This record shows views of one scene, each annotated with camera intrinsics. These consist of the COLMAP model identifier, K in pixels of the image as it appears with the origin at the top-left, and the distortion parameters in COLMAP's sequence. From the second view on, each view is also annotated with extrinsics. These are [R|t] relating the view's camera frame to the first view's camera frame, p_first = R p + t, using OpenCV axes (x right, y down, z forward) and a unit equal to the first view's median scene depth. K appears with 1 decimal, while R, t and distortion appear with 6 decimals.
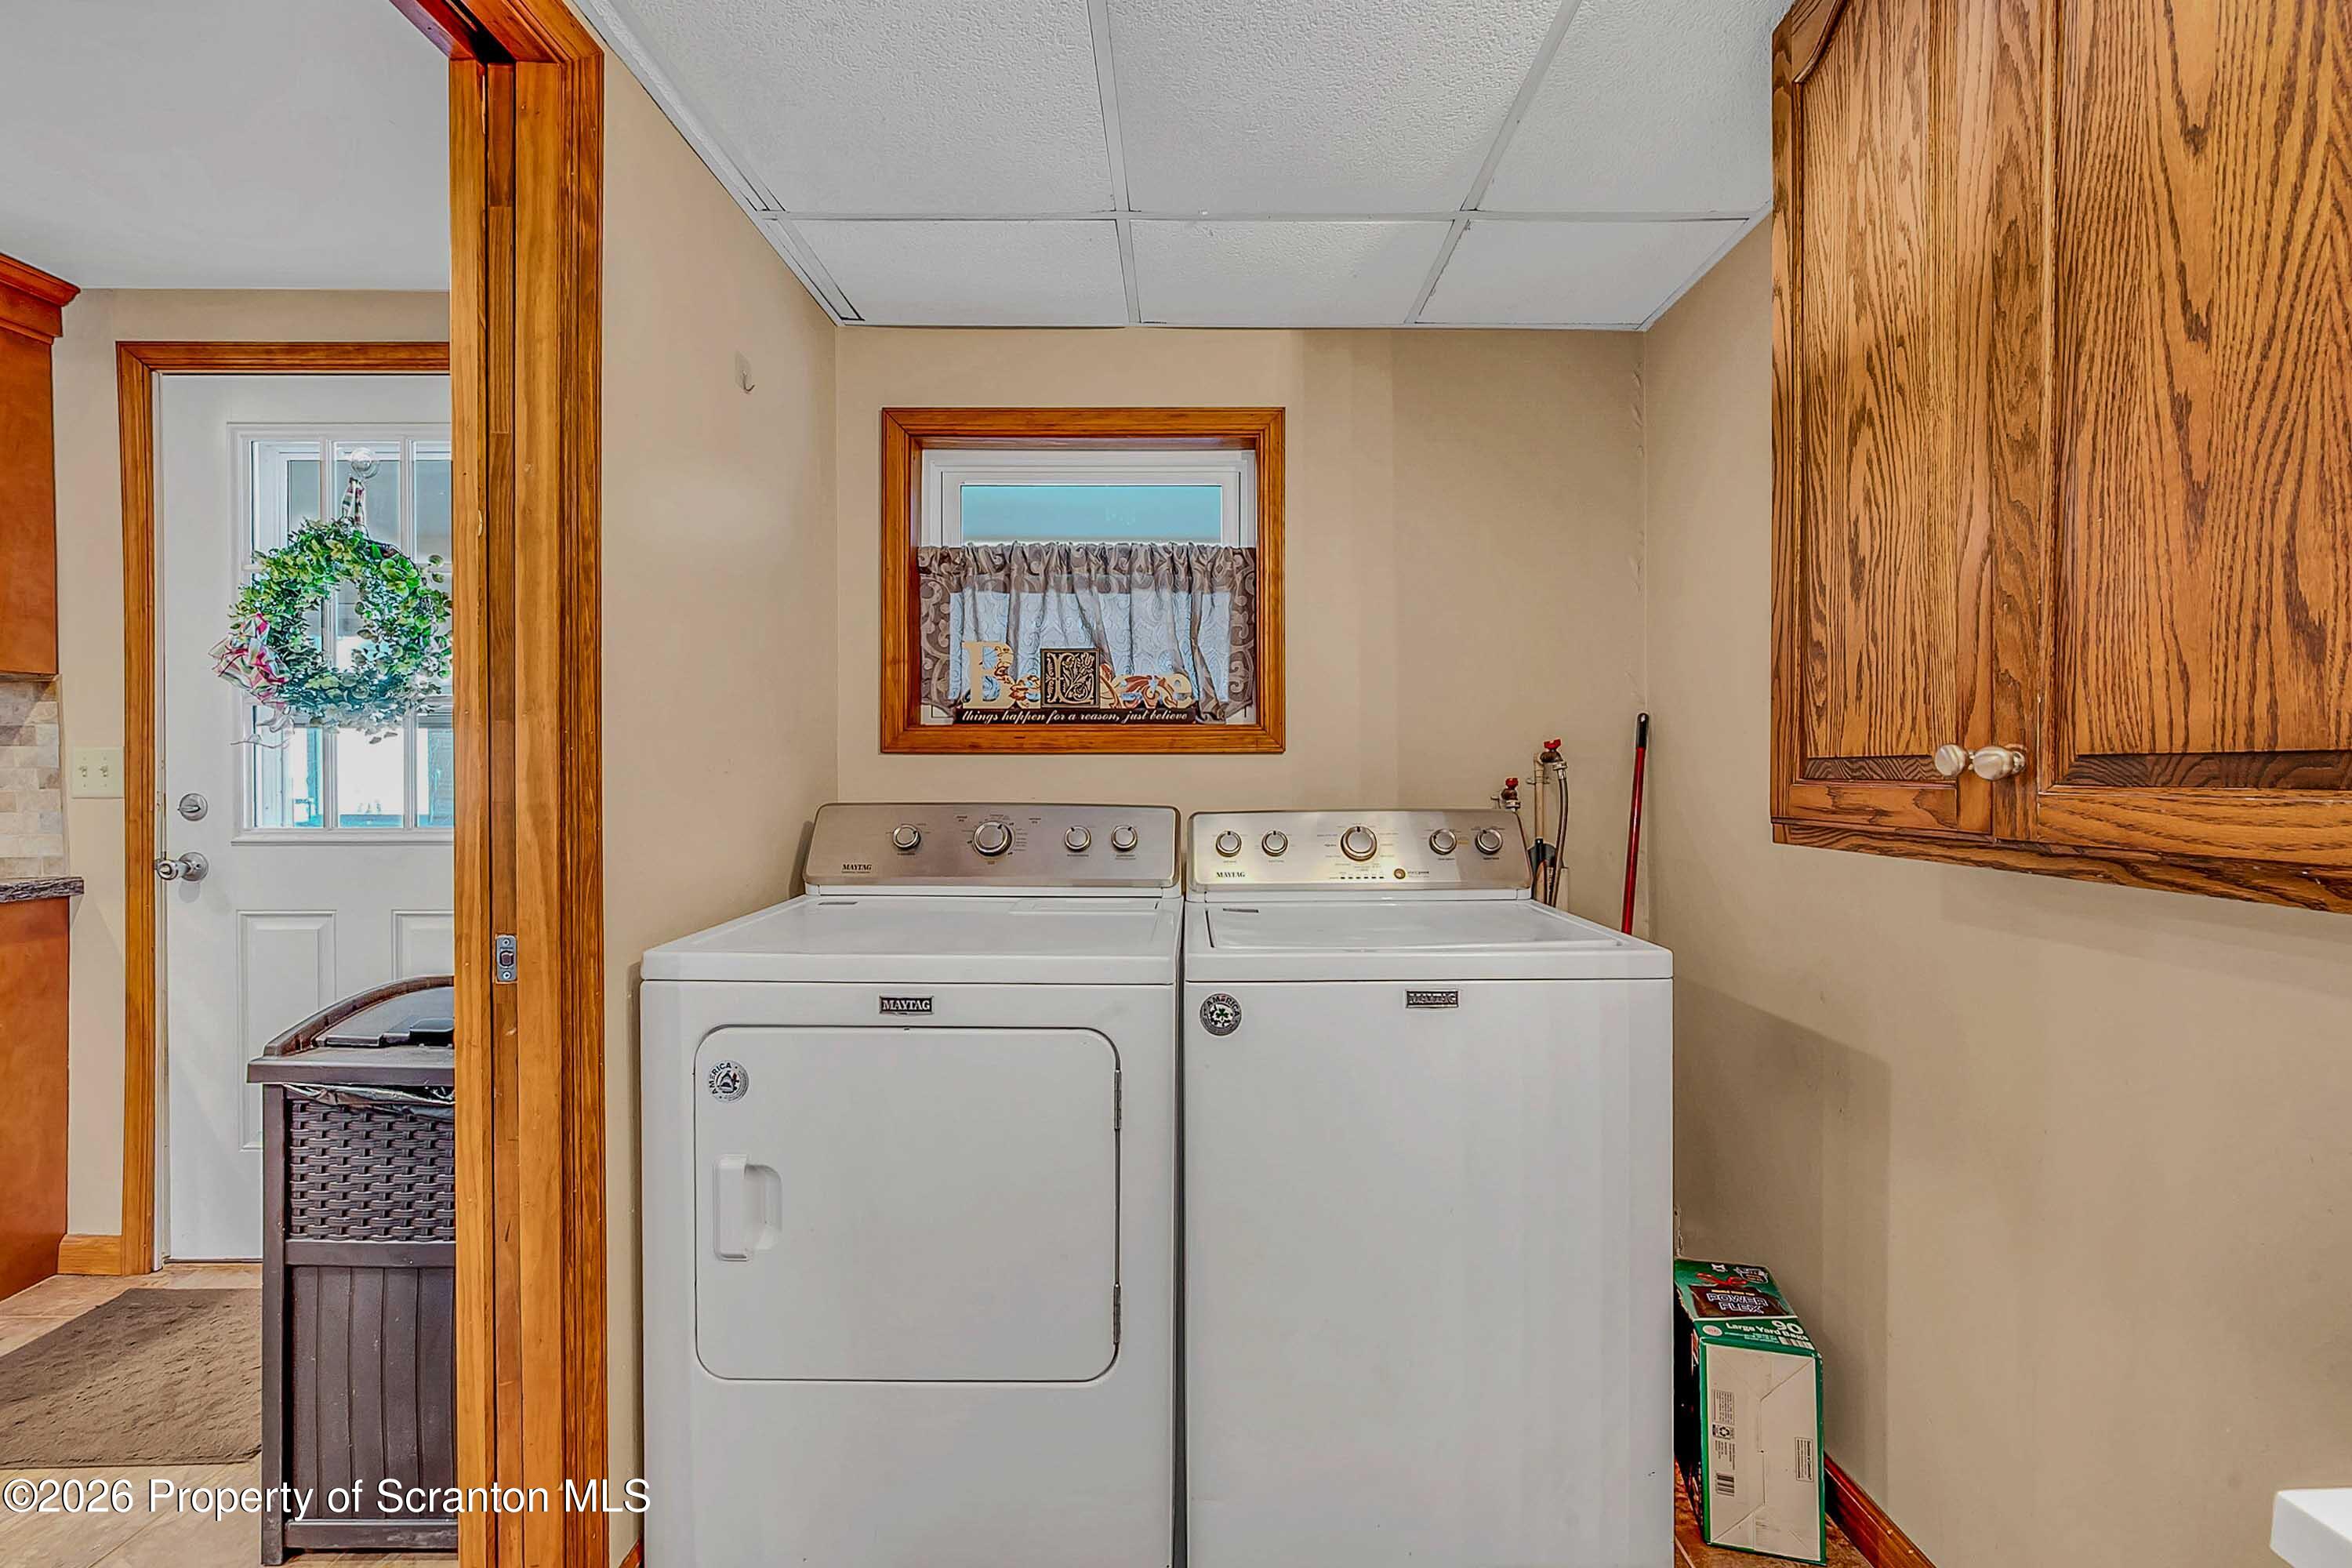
lens RADIAL K [[920.5, 0, 1182.5], [0, 920.5, 784.1], [0, 0, 1]] dist [-0.000757, -0.000665]
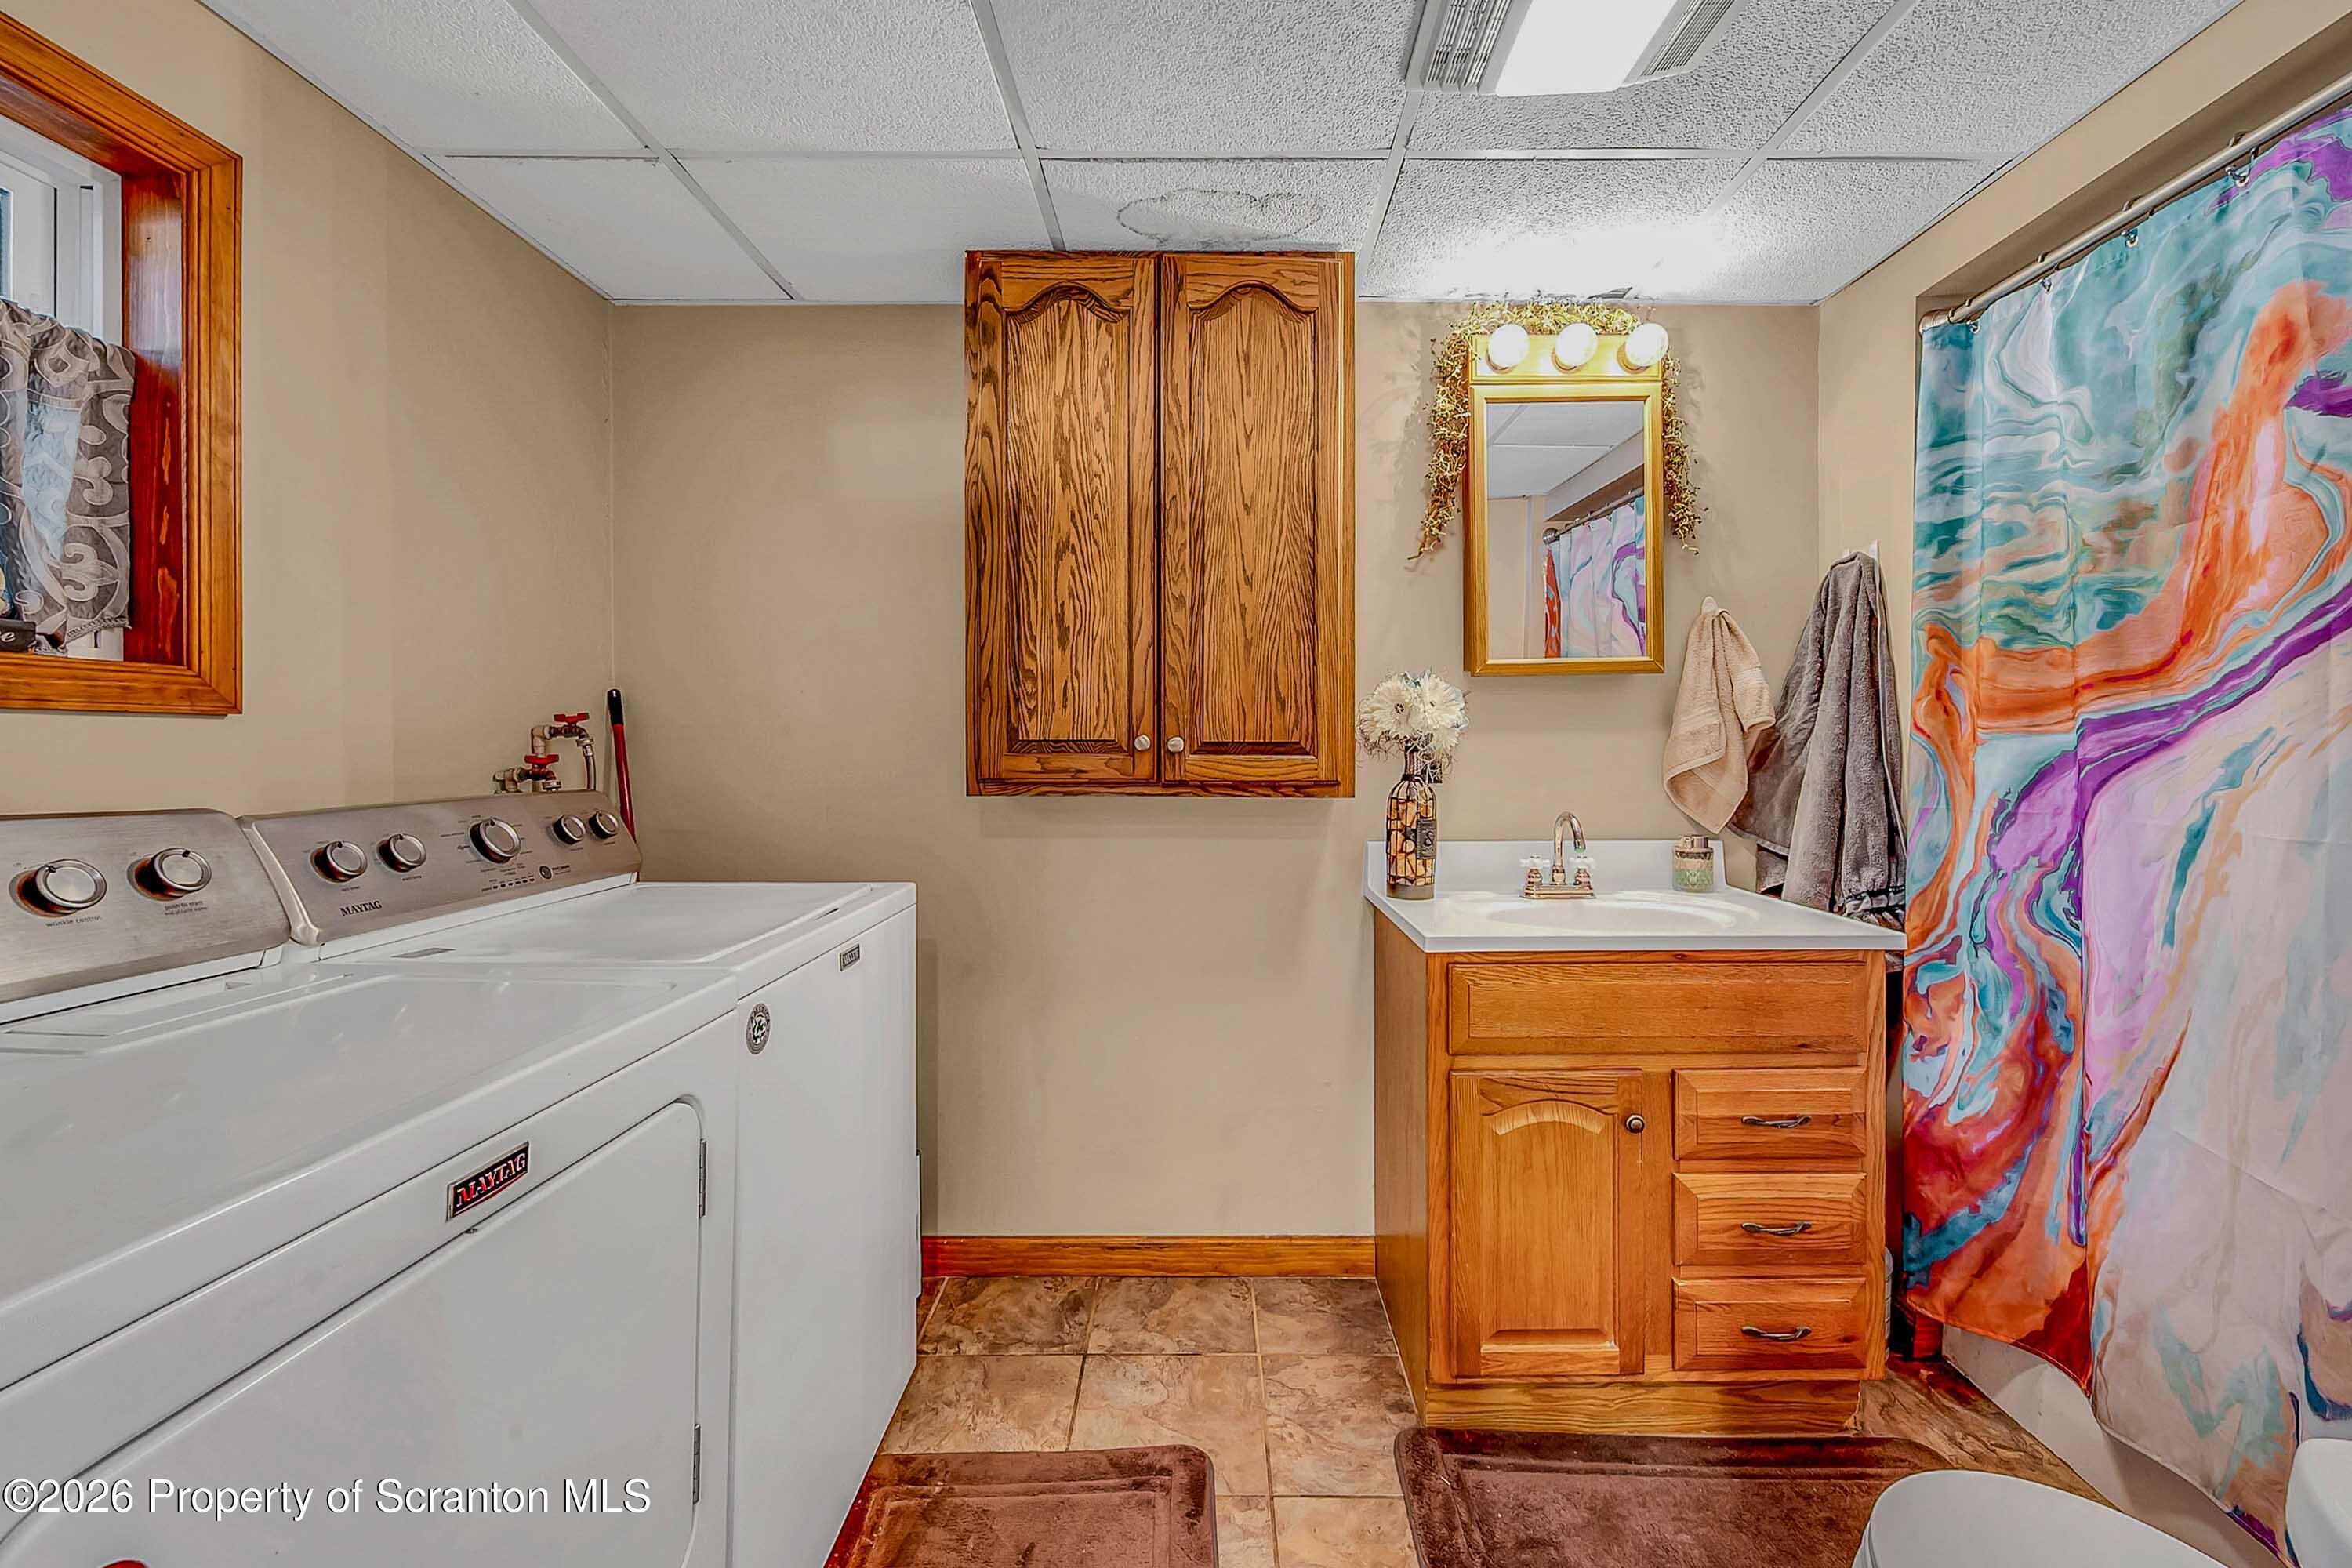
lens RADIAL K [[952.3, 0, 1208.5], [0, 952.3, 762.4], [0, 0, 1]] dist [-0.000477, -0.000291]
pose [[0.006264, -0.012986, 0.999896, -1.455504], [0.012159, 0.999843, 0.012909, -0.010446], [-0.999906, 0.012077, 0.006421, 0.977066]]
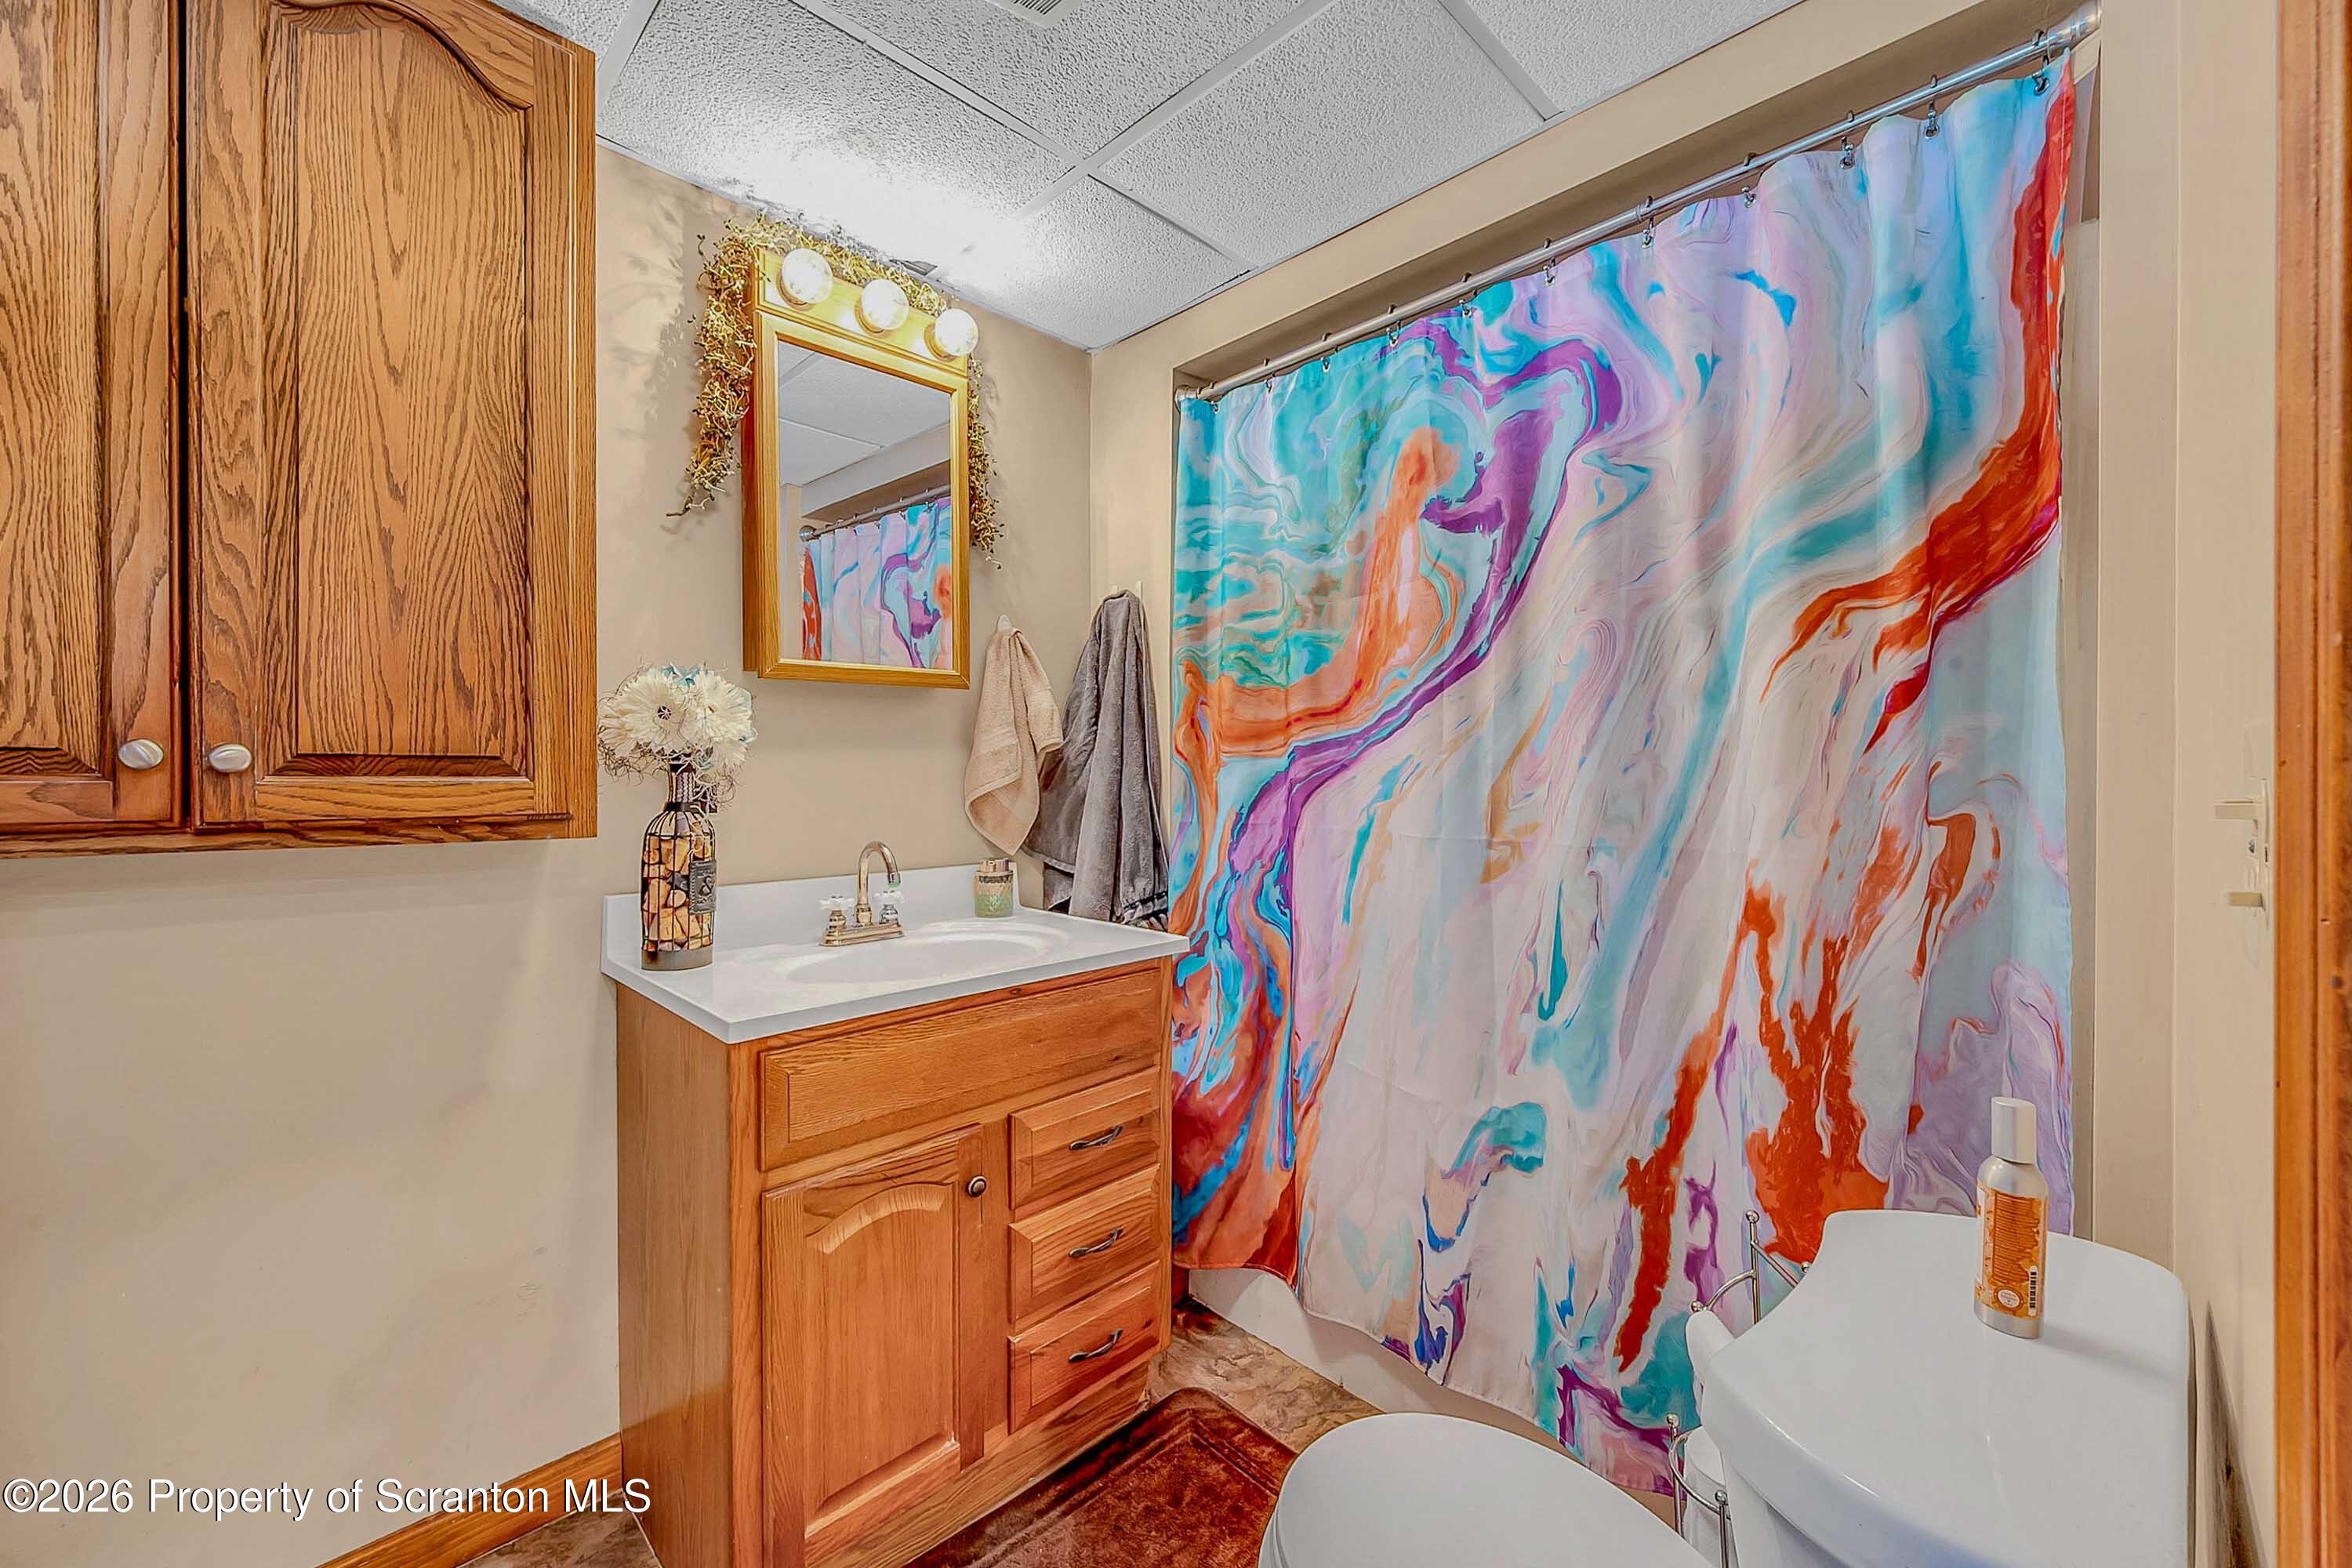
lens RADIAL K [[920.5, 0, 1182.5], [0, 920.5, 784.1], [0, 0, 1]] dist [-0.000757, -0.000665]
pose [[-0.712266, -0.009161, 0.701850, -0.911740], [0.007139, 0.999769, 0.020294, -0.005083], [-0.701874, 0.019465, -0.712035, 1.056723]]
